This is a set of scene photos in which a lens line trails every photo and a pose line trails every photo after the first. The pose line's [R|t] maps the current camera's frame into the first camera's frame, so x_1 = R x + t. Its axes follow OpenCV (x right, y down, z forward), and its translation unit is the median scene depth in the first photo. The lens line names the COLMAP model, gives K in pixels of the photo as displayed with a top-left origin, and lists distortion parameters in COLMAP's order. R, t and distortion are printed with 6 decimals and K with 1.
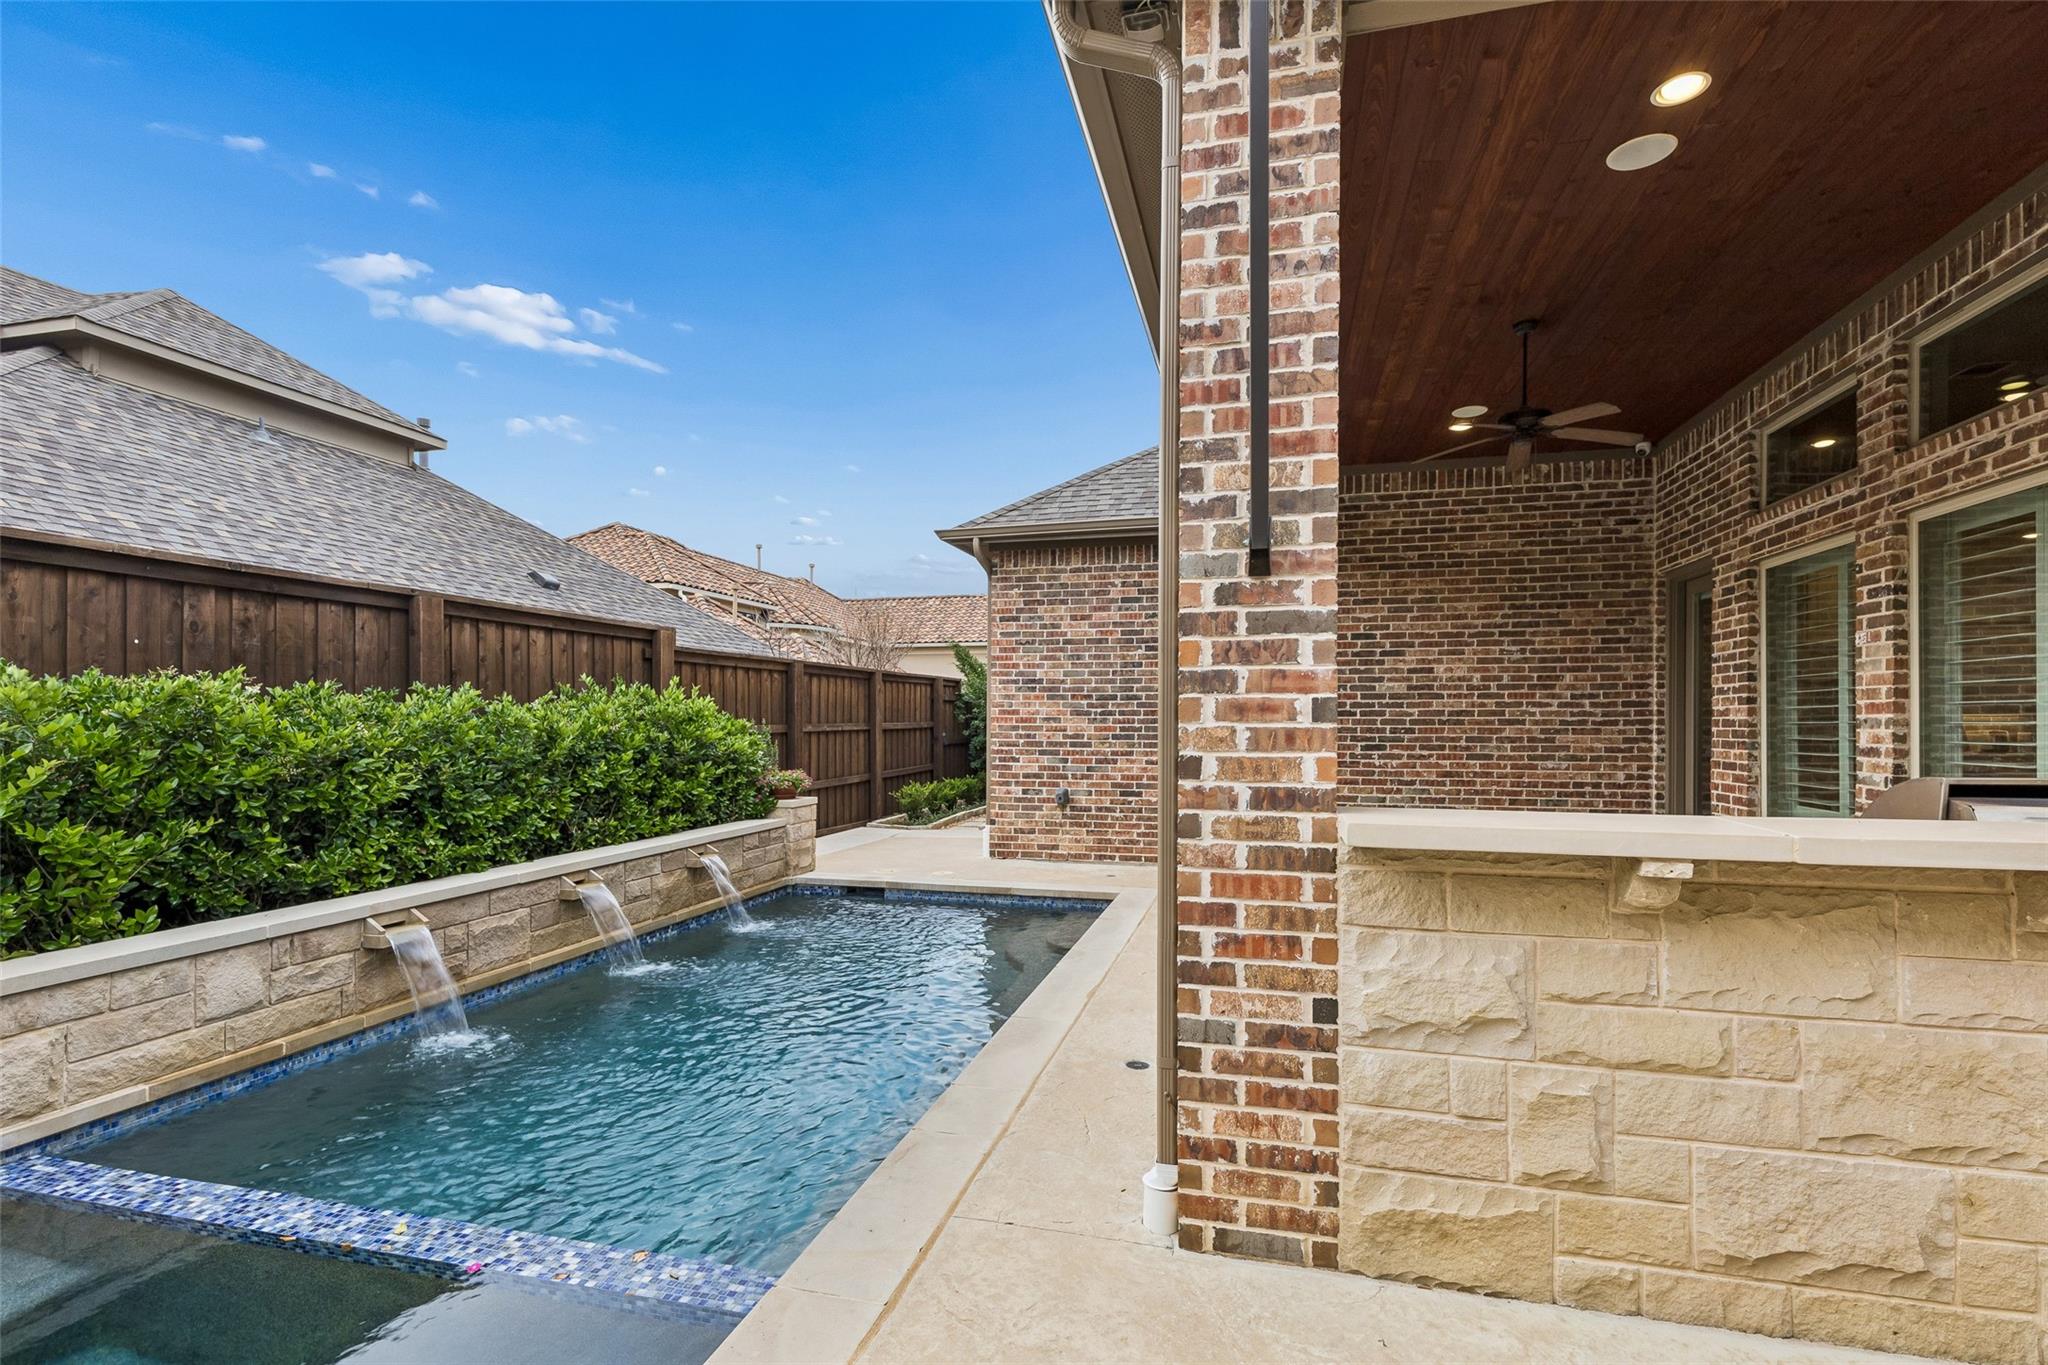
lens RADIAL K [[932.5, 0, 1043.6], [0, 932.5, 713.0], [0, 0, 1]] dist [0.007140, -0.000888]
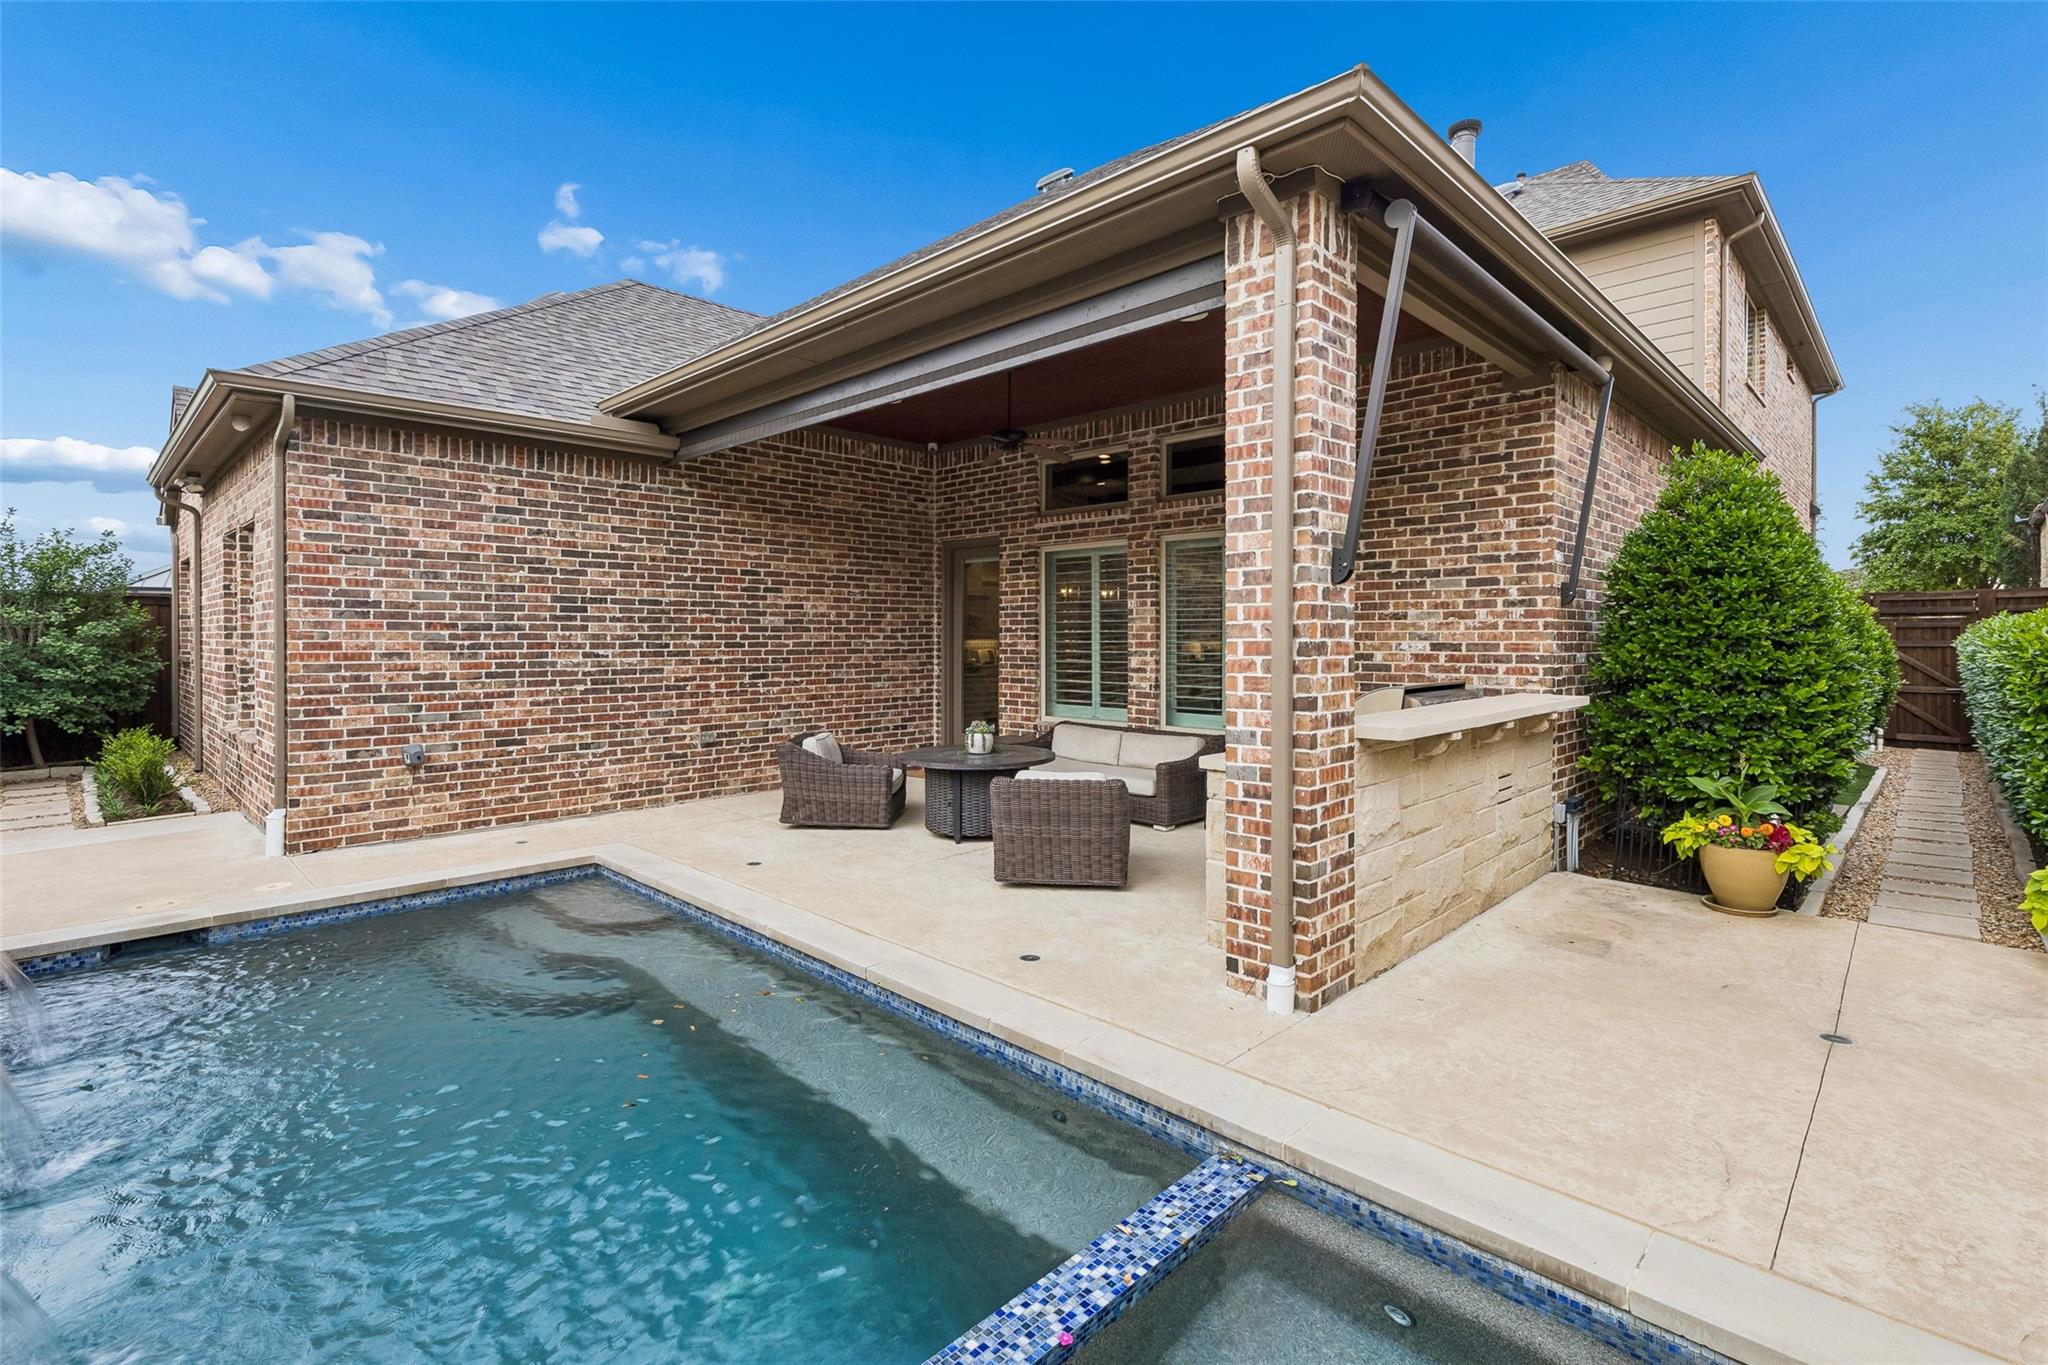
lens RADIAL K [[932.5, 0, 1028.1], [0, 932.5, 641.2], [0, 0, 1]] dist [0.007140, -0.000888]
pose [[0.501814, -0.006142, 0.864954, -0.421879], [-0.006395, 0.999921, 0.010811, -0.017364], [-0.864952, -0.010956, 0.501735, 0.188060]]
